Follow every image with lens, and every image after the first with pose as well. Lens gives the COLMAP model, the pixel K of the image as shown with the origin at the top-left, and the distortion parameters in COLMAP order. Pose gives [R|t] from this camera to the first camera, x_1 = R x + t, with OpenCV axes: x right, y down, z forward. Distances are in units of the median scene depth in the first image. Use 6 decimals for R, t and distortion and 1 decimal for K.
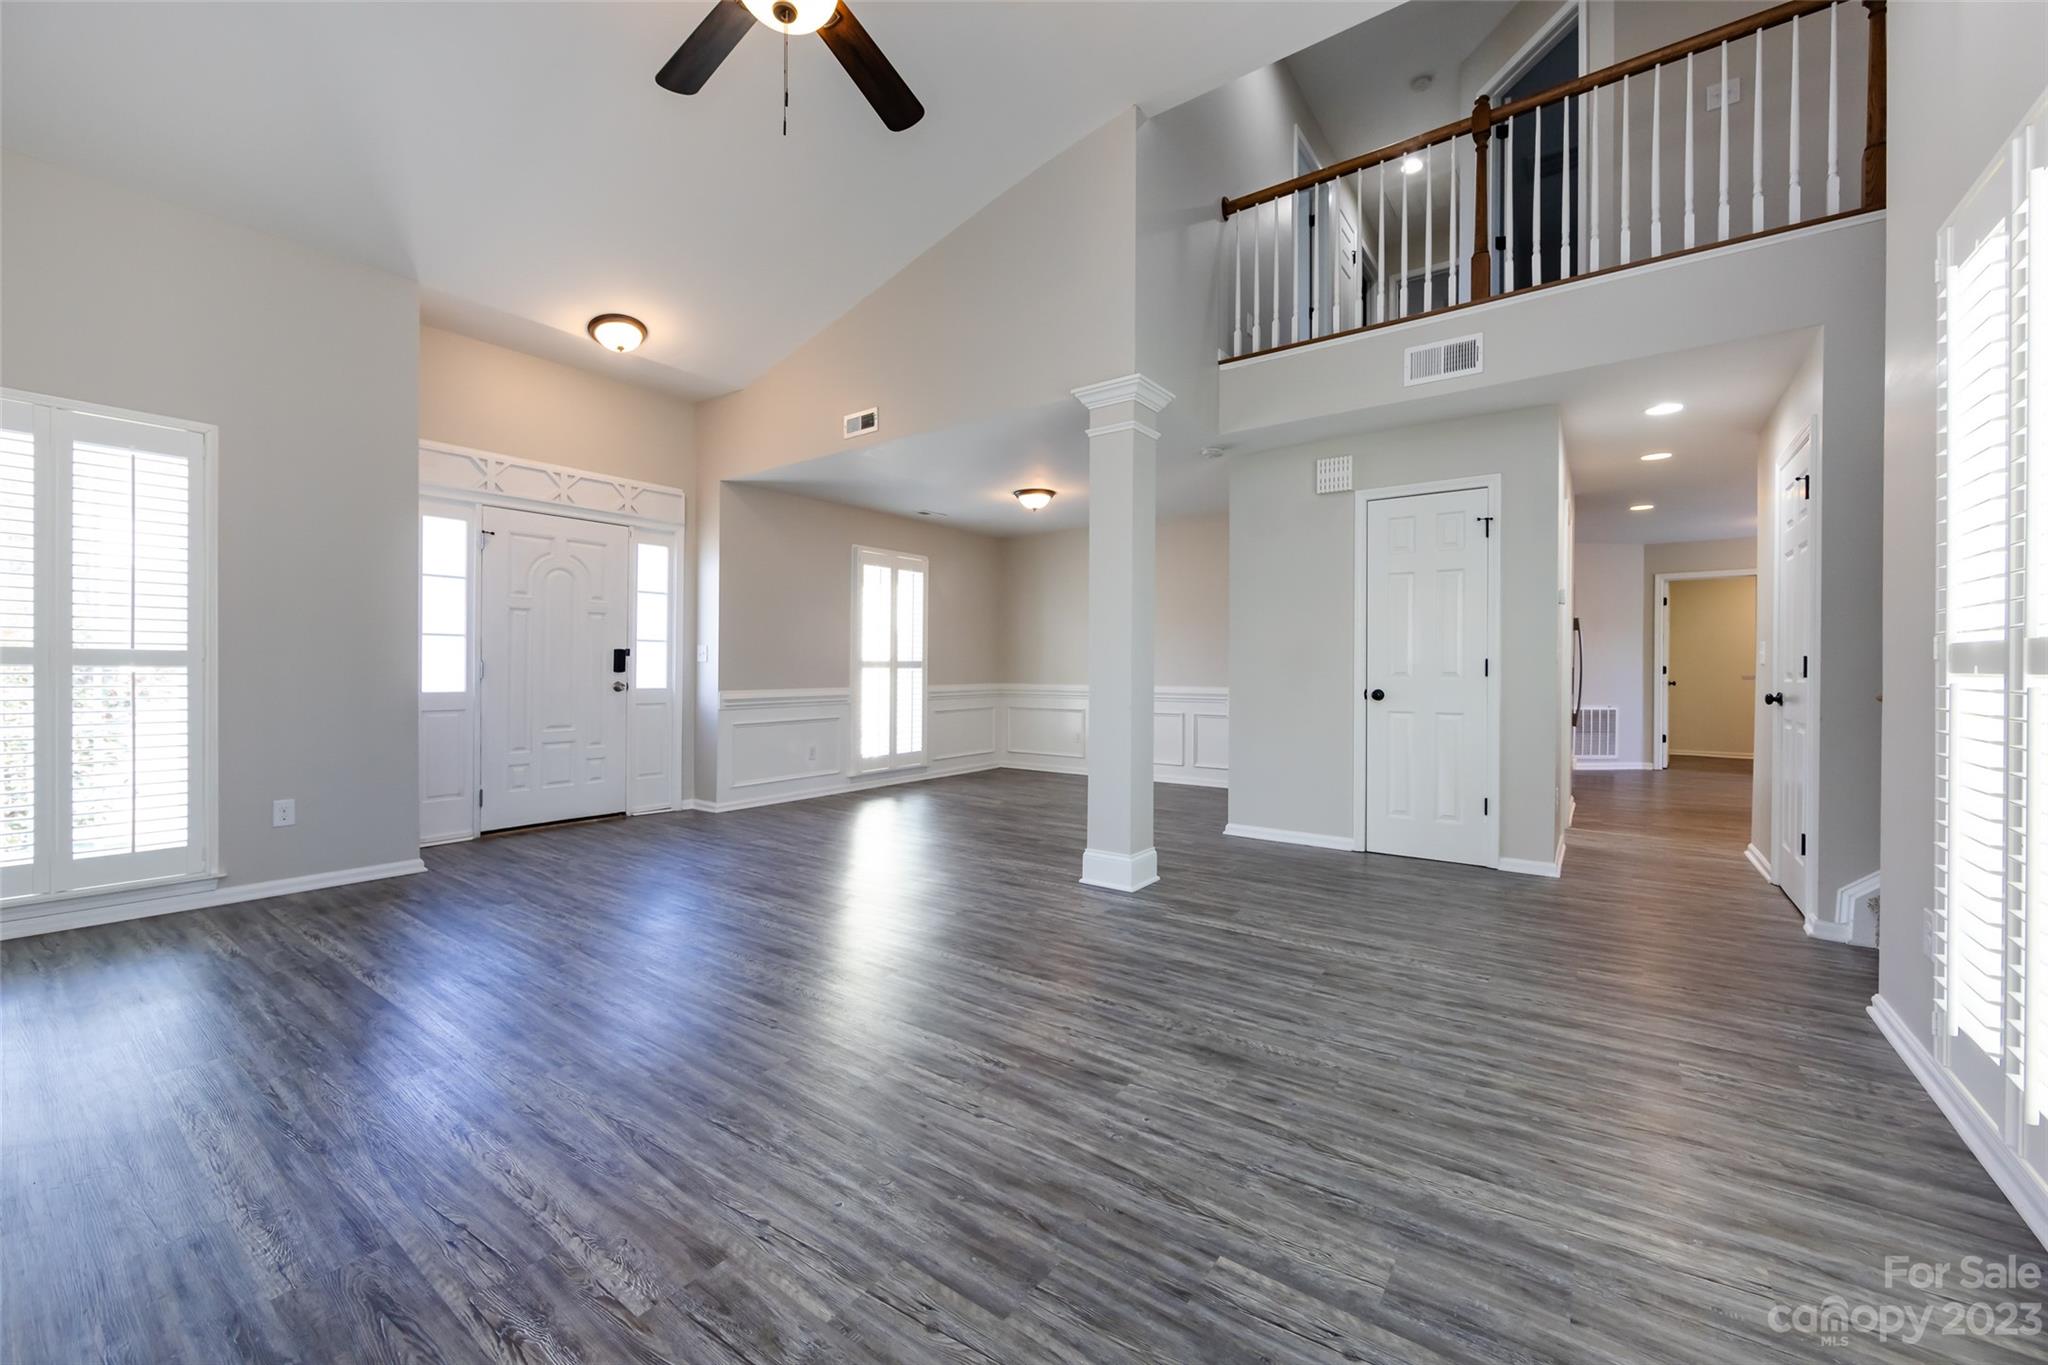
lens RADIAL K [[815.4, 0, 1081.5], [0, 815.4, 671.5], [0, 0, 1]] dist [0.018659, 0.000004]
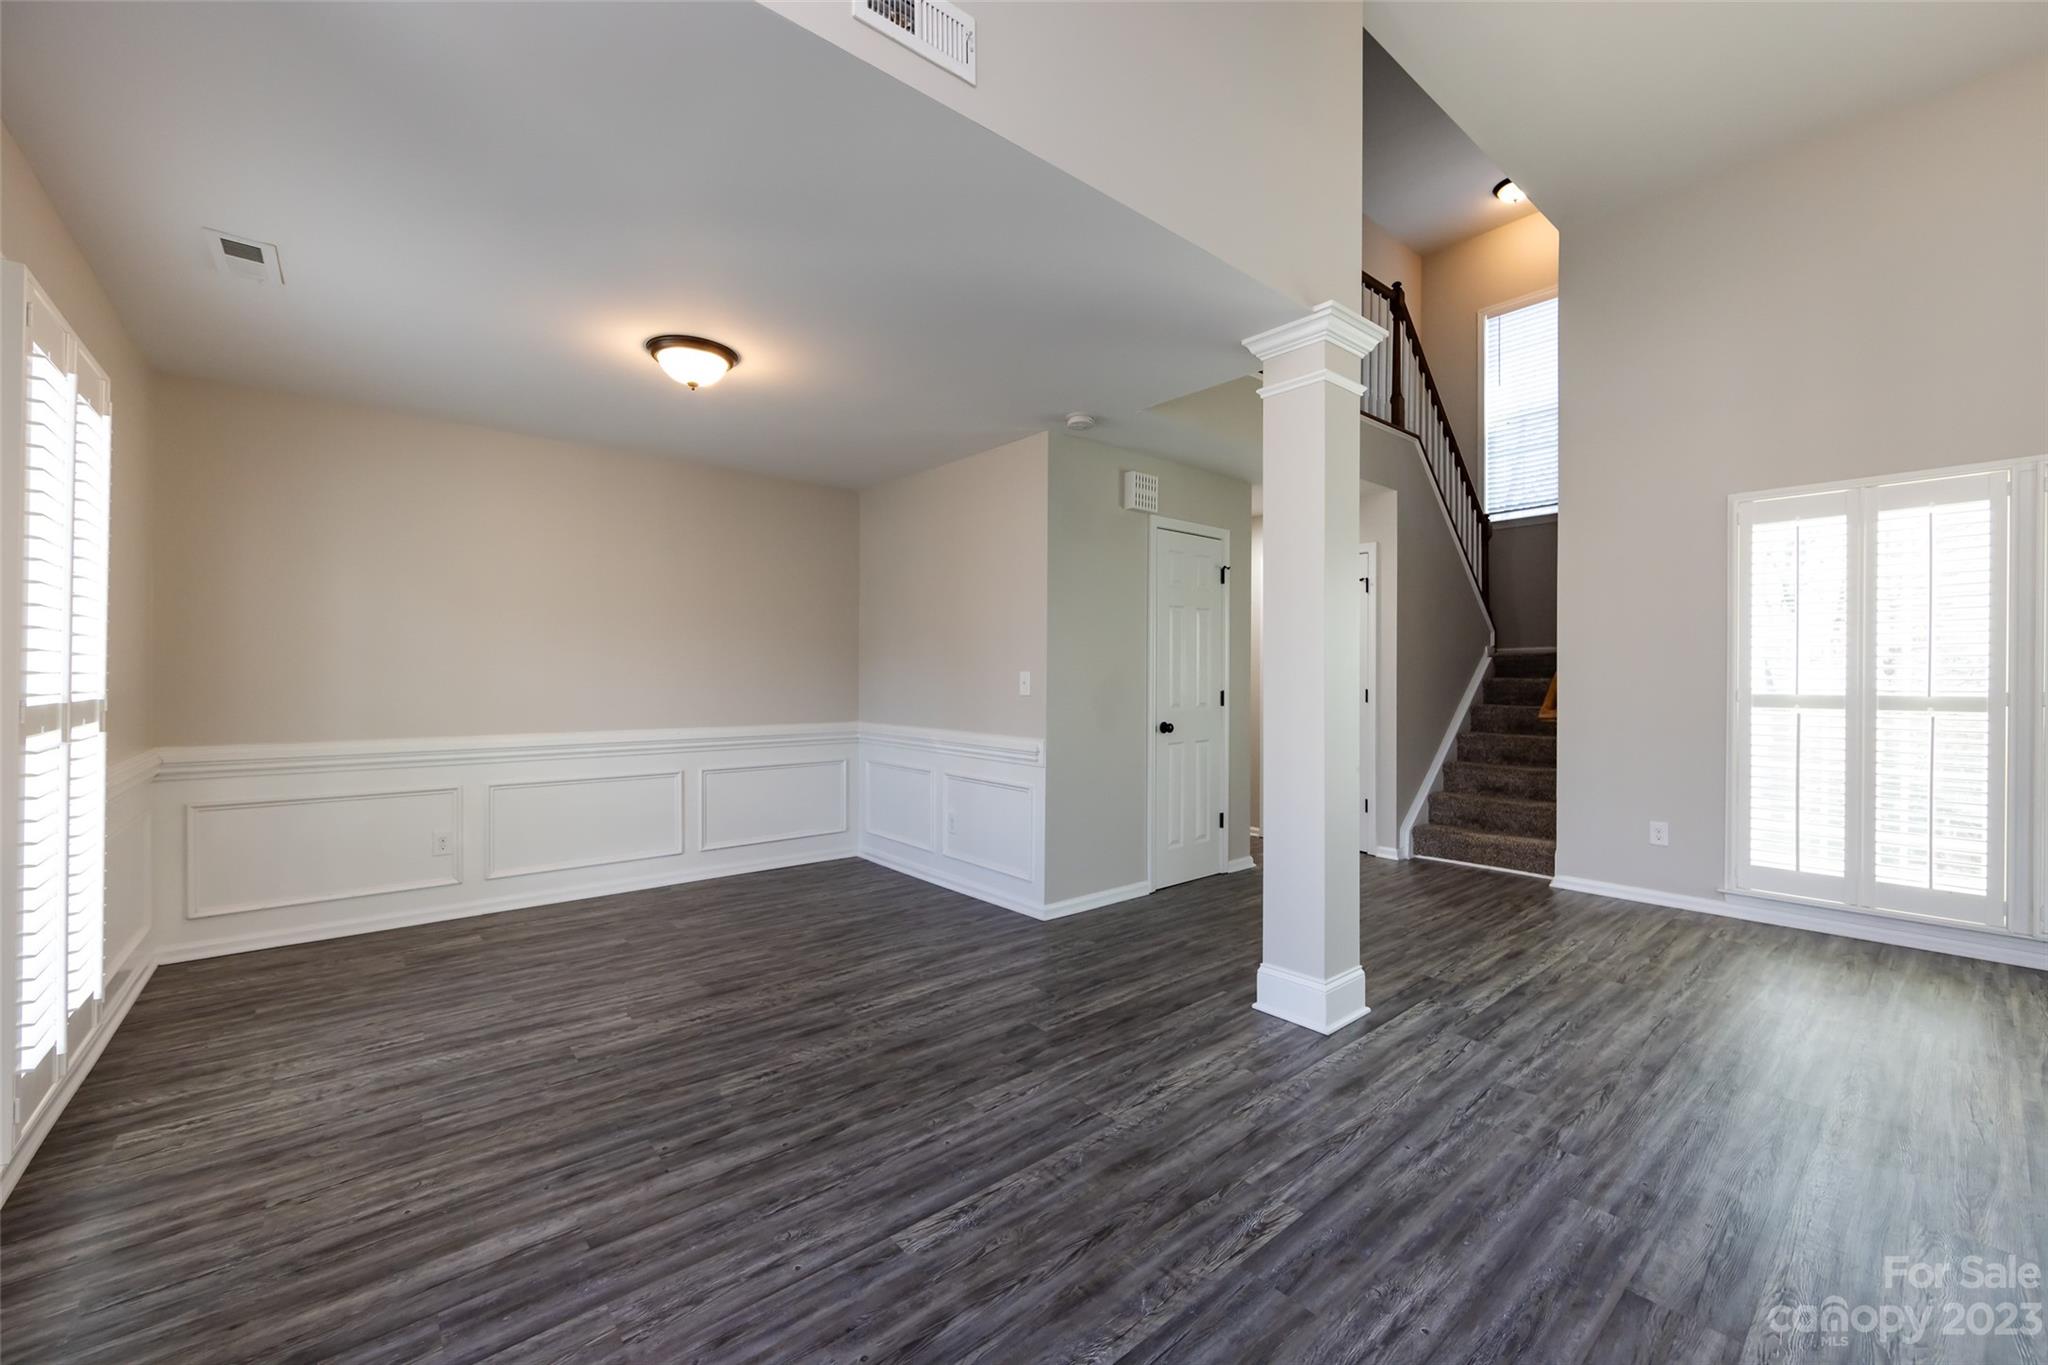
lens RADIAL K [[788.0, 0, 1033.3], [0, 788.0, 683.7], [0, 0, 1]] dist [0.000570, 0.000171]
pose [[0.289172, -0.004876, 0.957265, -0.384395], [0.004483, 0.999983, 0.003739, -0.018685], [-0.957267, 0.003210, 0.289189, 0.581760]]
